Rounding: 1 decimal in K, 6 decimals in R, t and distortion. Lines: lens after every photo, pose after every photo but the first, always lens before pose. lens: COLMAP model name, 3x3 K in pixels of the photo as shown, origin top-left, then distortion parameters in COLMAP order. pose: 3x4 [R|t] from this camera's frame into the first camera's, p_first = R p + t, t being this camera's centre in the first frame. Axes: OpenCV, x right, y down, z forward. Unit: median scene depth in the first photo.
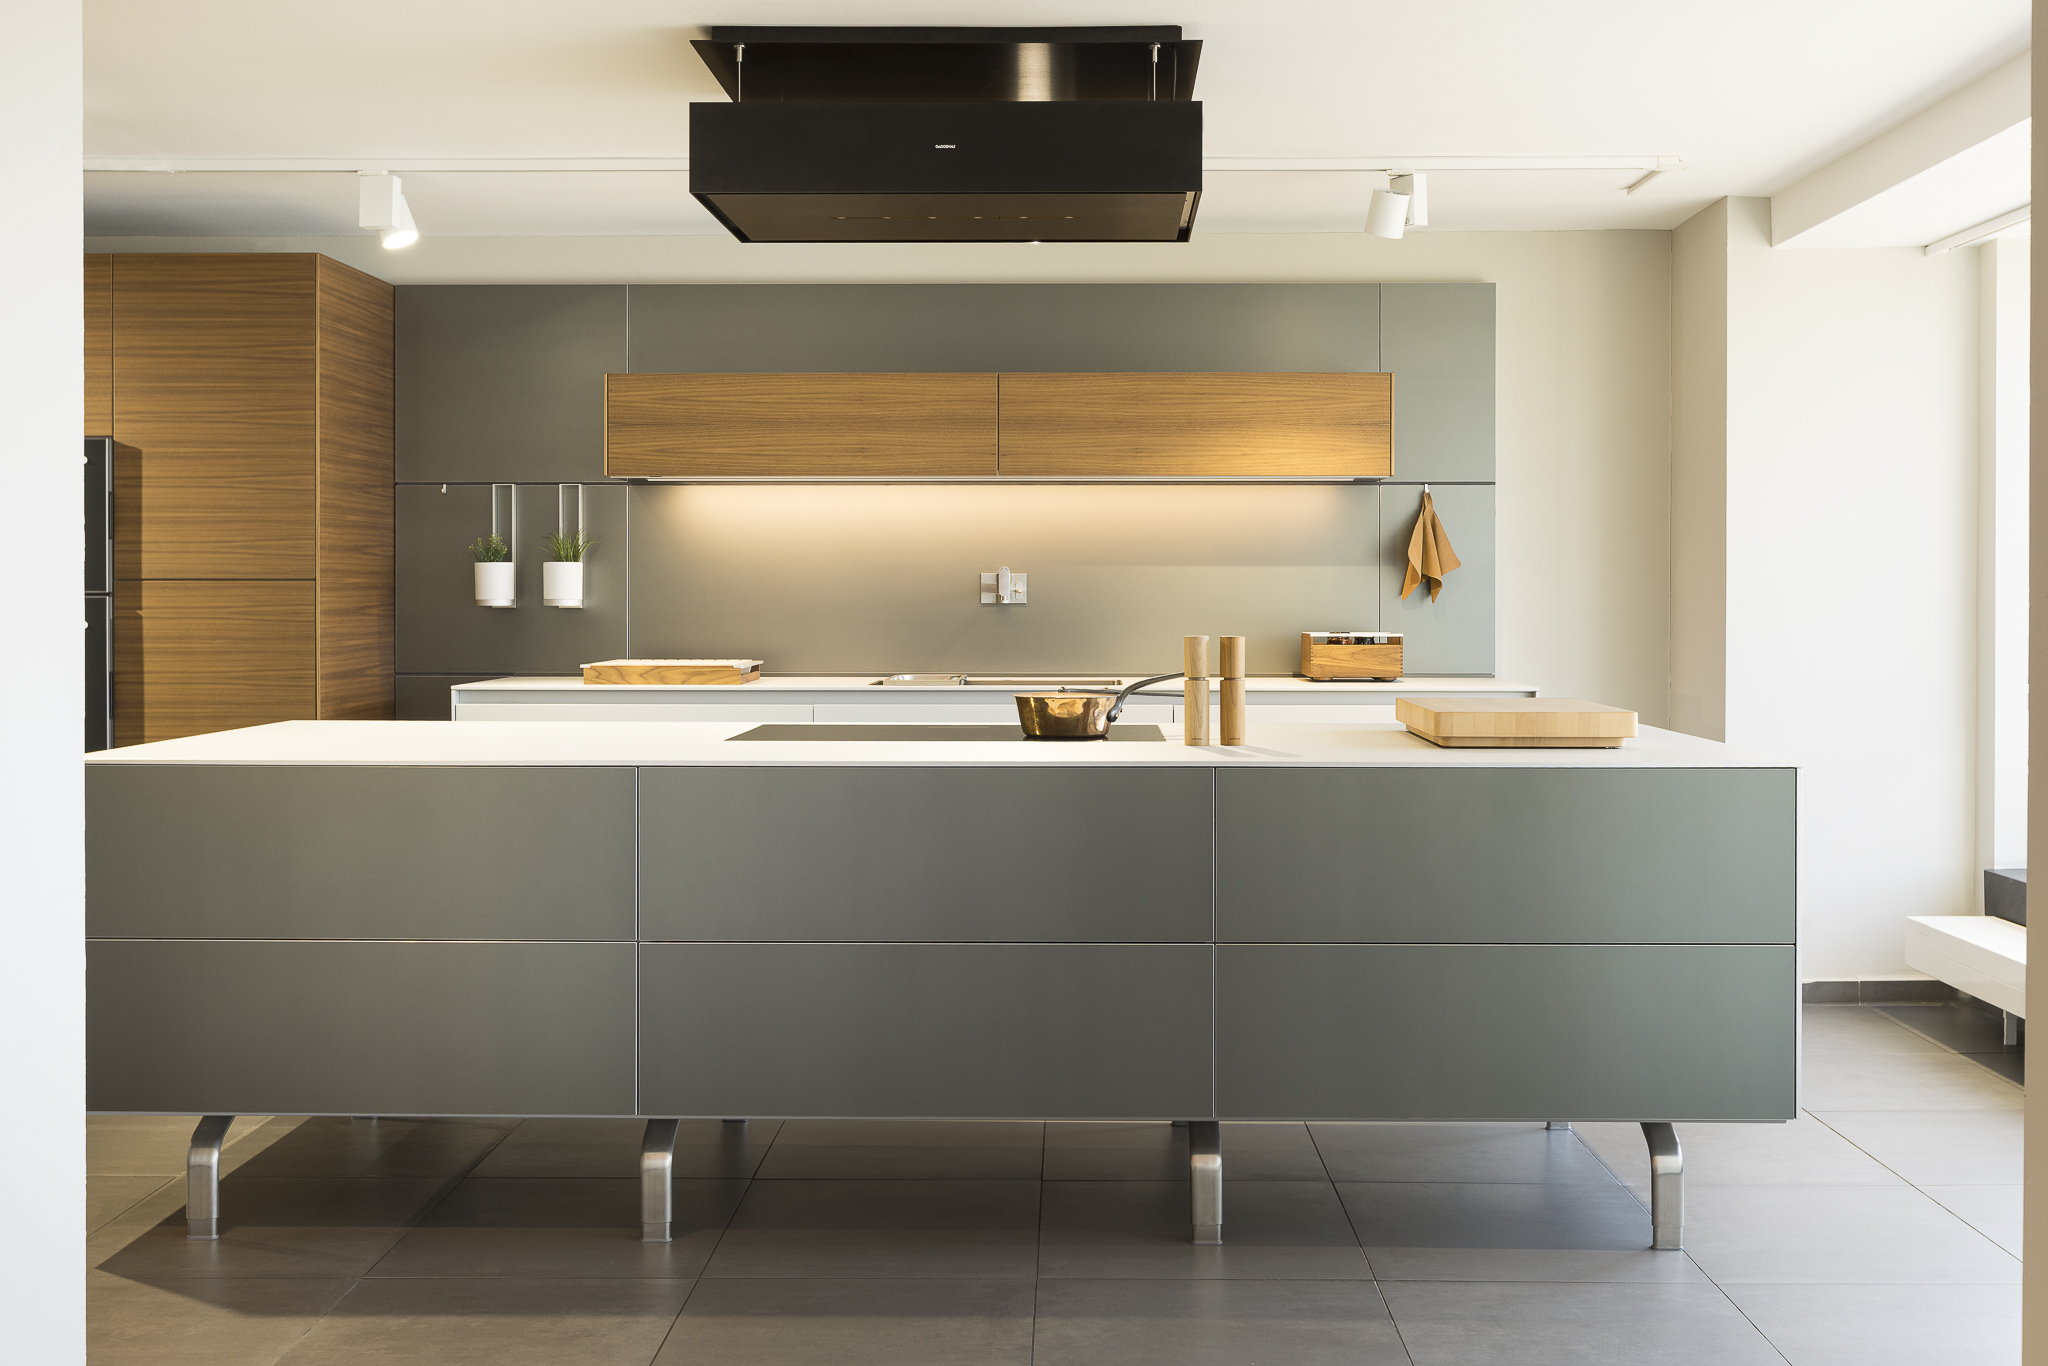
lens RADIAL K [[3328.8, 0, 1024.0], [0, 3328.8, 683.0], [0, 0, 1]] dist [-0.017462, -0.042120]
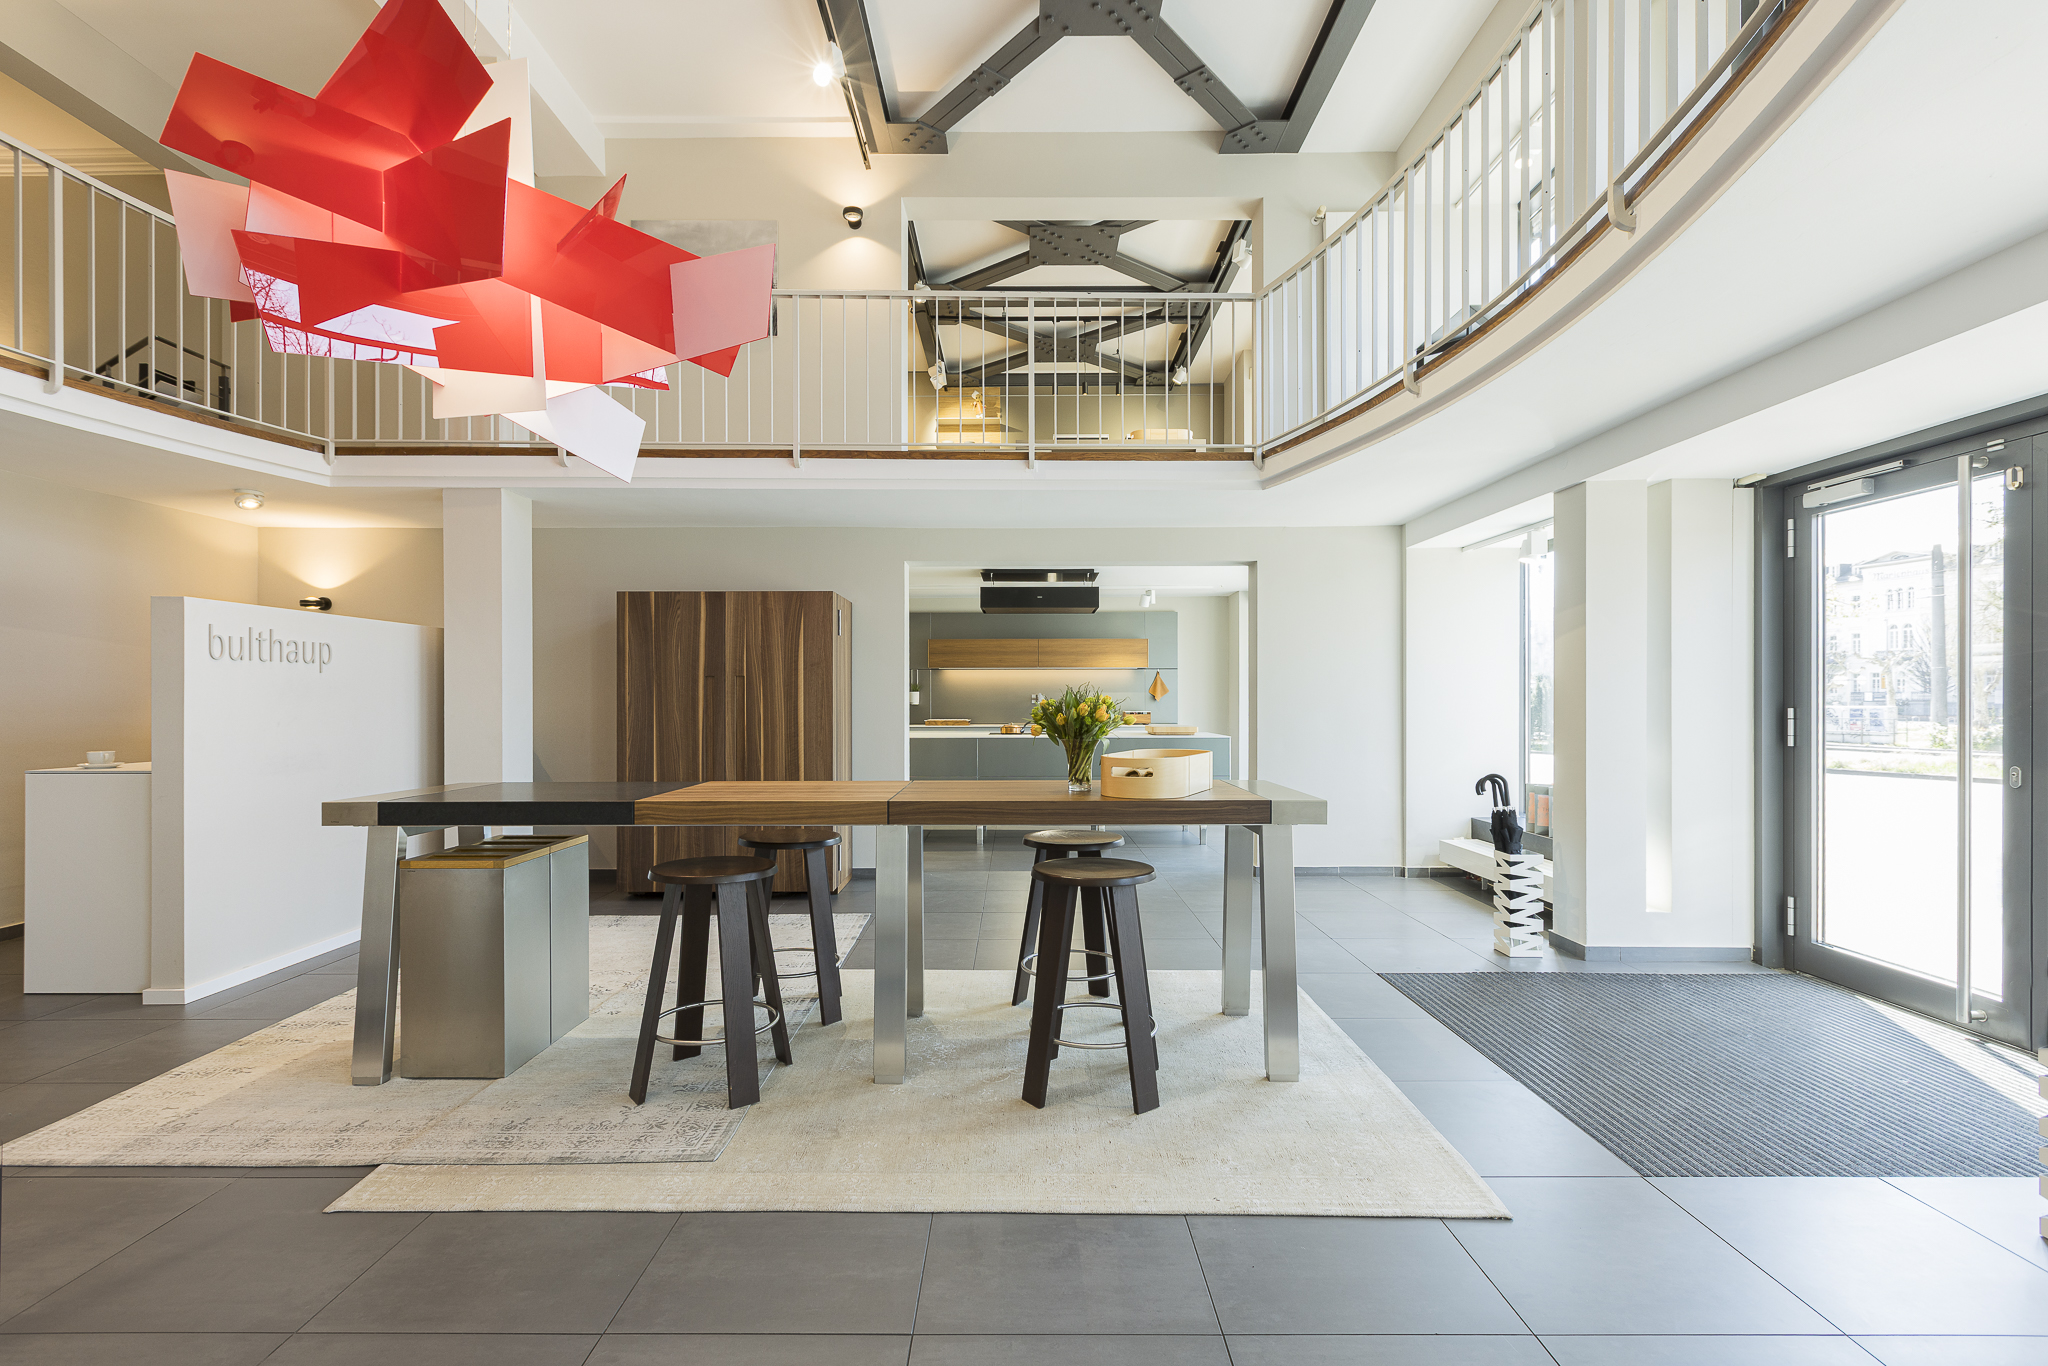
lens RADIAL K [[1496.6, 0, 1024.0], [0, 1496.6, 683.0], [0, 0, 1]] dist [-0.000553, -0.000033]
pose [[0.999835, -0.005090, 0.017441, -0.055770], [0.005787, 0.999175, -0.040185, 0.020469], [-0.017222, 0.040280, 0.999040, -0.661258]]
